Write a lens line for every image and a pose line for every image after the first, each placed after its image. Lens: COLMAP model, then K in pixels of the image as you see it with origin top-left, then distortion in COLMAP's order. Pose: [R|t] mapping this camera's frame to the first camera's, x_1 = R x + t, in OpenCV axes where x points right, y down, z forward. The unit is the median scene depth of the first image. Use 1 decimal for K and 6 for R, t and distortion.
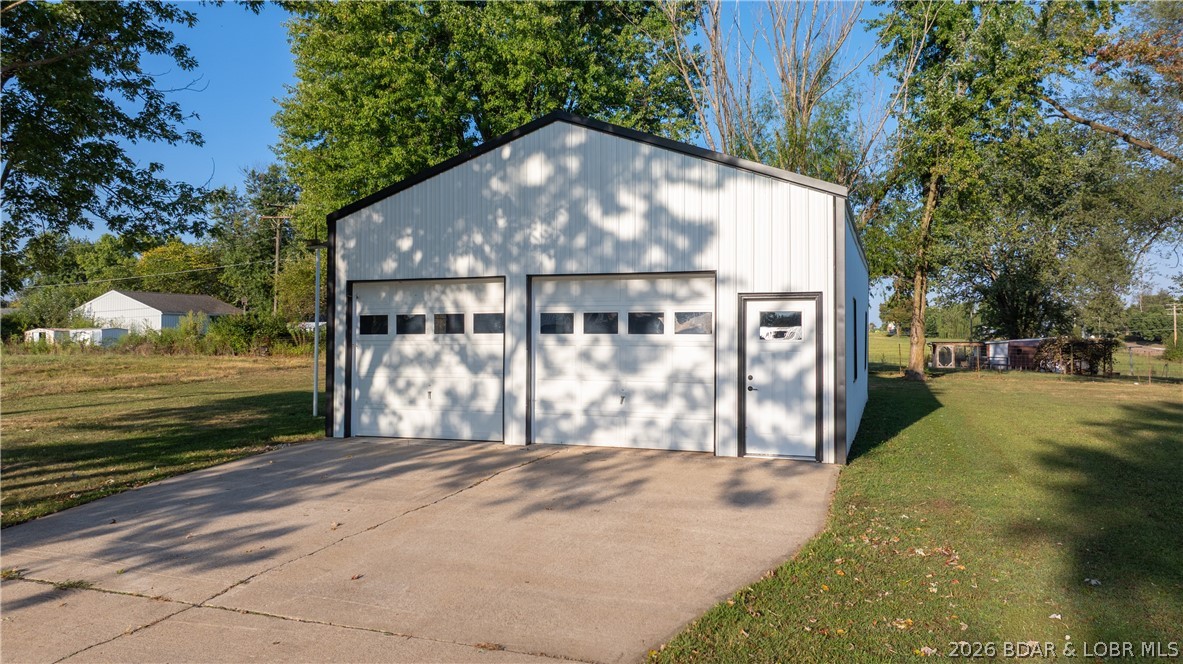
lens RADIAL K [[835.2, 0, 590.0], [0, 835.2, 333.8], [0, 0, 1]] dist [-0.019807, 0.015549]
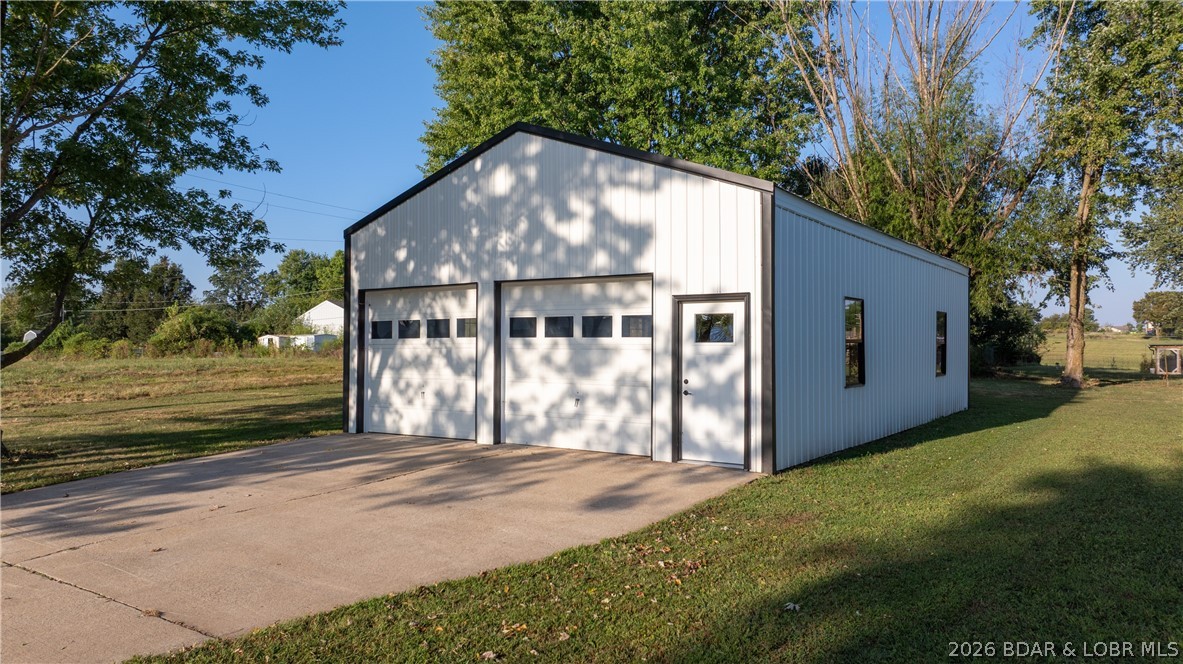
lens RADIAL K [[835.2, 0, 593.2], [0, 835.2, 333.0], [0, 0, 1]] dist [-0.019807, 0.015549]
pose [[0.967276, -0.006035, -0.253655, 0.305593], [0.004580, 0.999970, -0.006324, 0.001207], [0.253685, 0.004955, 0.967274, 0.022653]]
